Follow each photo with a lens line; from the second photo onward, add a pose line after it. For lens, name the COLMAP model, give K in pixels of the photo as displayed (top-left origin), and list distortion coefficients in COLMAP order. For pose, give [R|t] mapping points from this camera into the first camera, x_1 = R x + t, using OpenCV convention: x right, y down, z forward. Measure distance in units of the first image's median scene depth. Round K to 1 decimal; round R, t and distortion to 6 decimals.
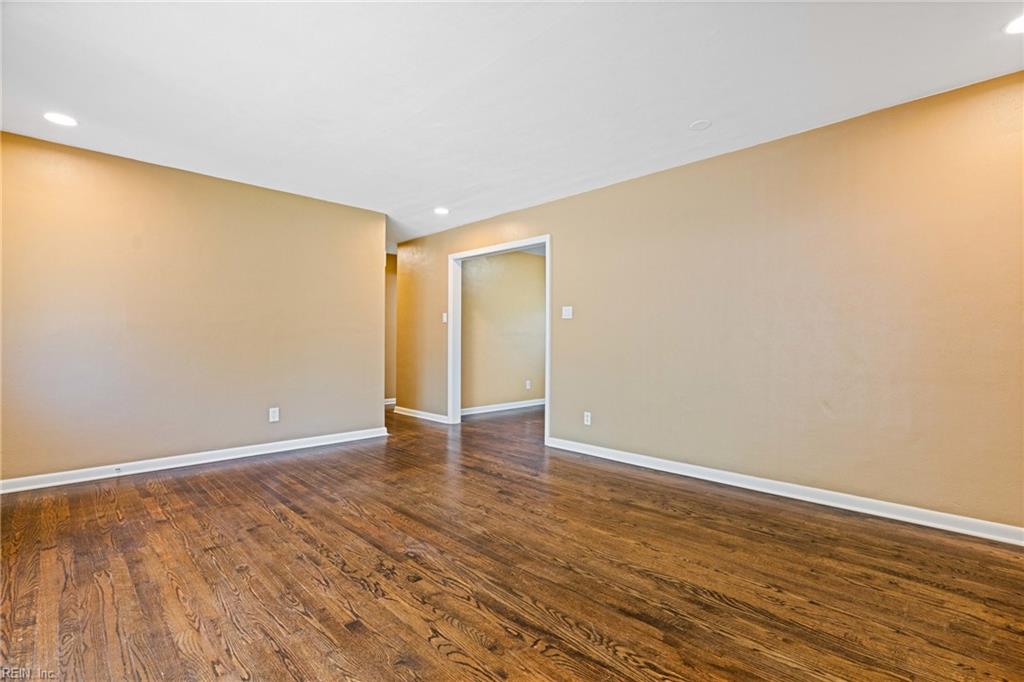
lens RADIAL K [[469.6, 0, 517.1], [0, 469.6, 334.0], [0, 0, 1]] dist [-0.005730, 0.001769]
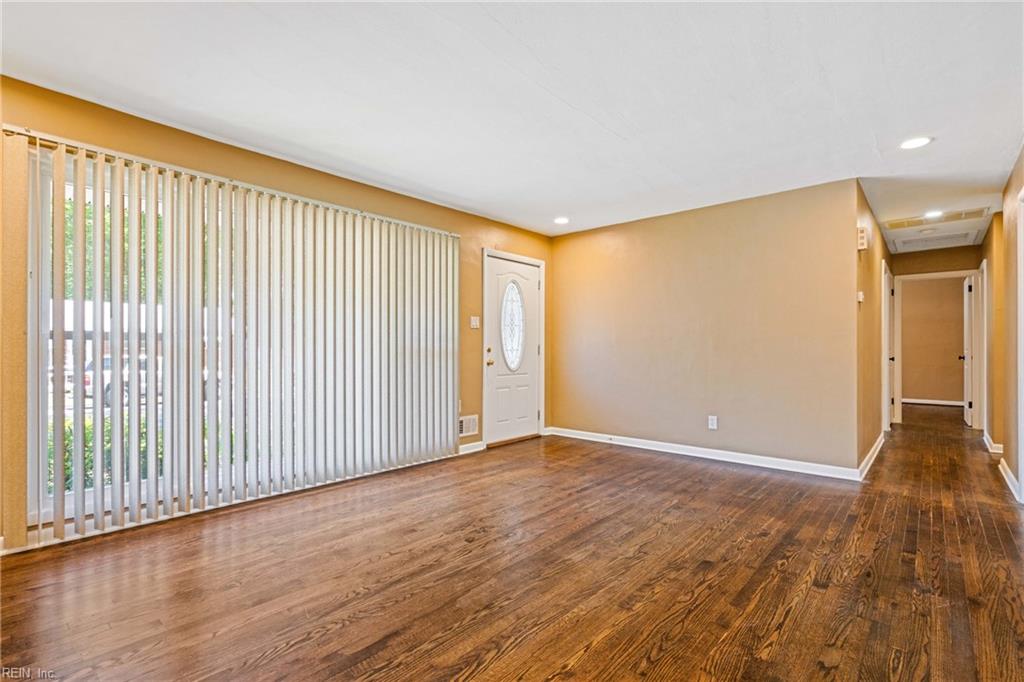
lens RADIAL K [[469.6, 0, 513.1], [0, 469.6, 349.8], [0, 0, 1]] dist [-0.005730, 0.001769]
pose [[0.056486, -0.002475, -0.998400, 0.805864], [0.013434, 0.999908, -0.001718, 0.008512], [0.998313, -0.013315, 0.056514, 0.802690]]
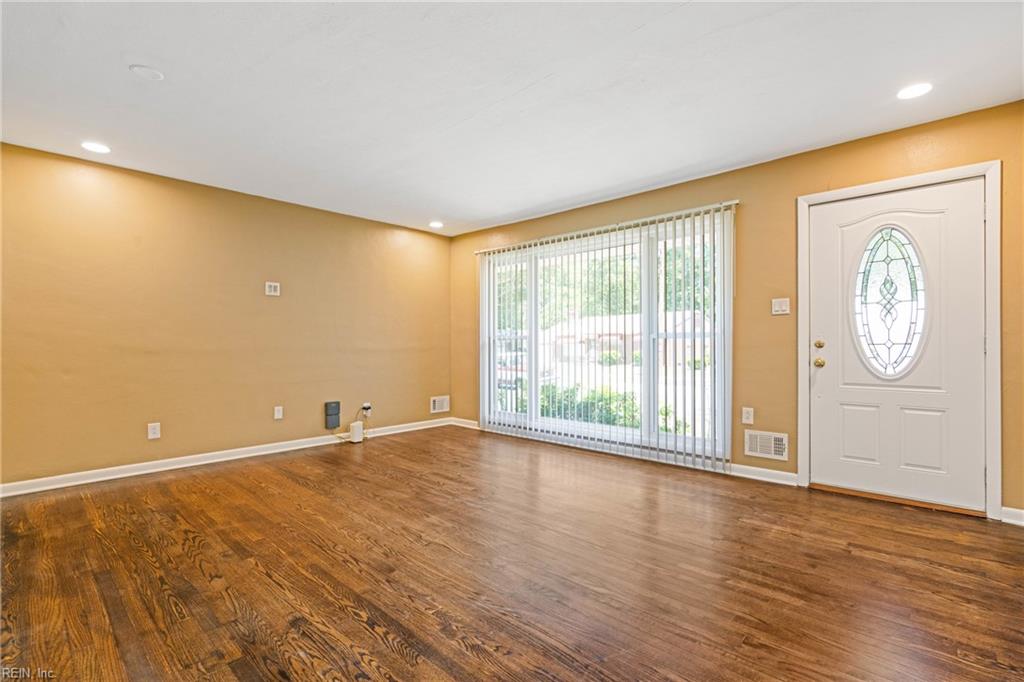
lens RADIAL K [[469.6, 0, 518.9], [0, 469.6, 334.4], [0, 0, 1]] dist [-0.005730, 0.001769]
pose [[-0.999092, -0.002433, -0.042534, -0.226670], [-0.000884, 0.999337, -0.036395, 0.027719], [0.042594, -0.036324, -0.998432, 2.037222]]
